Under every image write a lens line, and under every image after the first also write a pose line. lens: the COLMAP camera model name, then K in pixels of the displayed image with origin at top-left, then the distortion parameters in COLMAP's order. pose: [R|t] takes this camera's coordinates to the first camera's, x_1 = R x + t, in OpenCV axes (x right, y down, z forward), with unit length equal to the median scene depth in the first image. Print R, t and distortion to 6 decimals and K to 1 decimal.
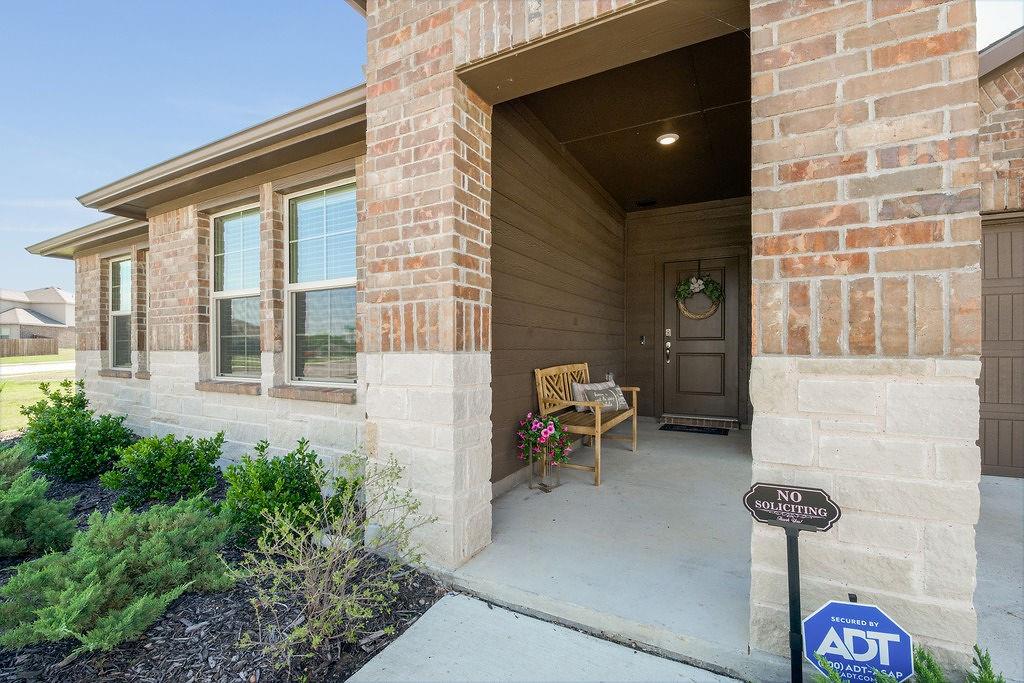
lens RADIAL K [[447.5, 0, 507.5], [0, 447.5, 342.7], [0, 0, 1]] dist [-0.000568, -0.009933]
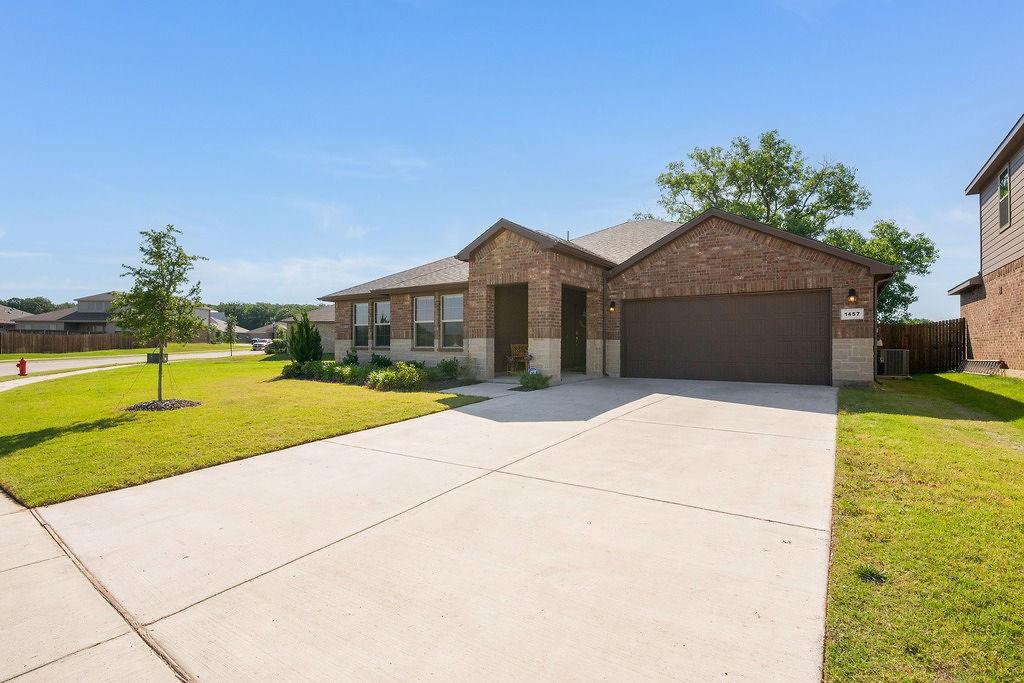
lens RADIAL K [[464.7, 0, 512.0], [0, 464.7, 341.5], [0, 0, 1]] dist [-0.000014, -0.000003]
pose [[0.995338, 0.003757, -0.096379, 0.647141], [-0.003320, 0.999983, 0.004692, 0.031077], [0.096395, -0.004350, 0.995334, -4.033794]]
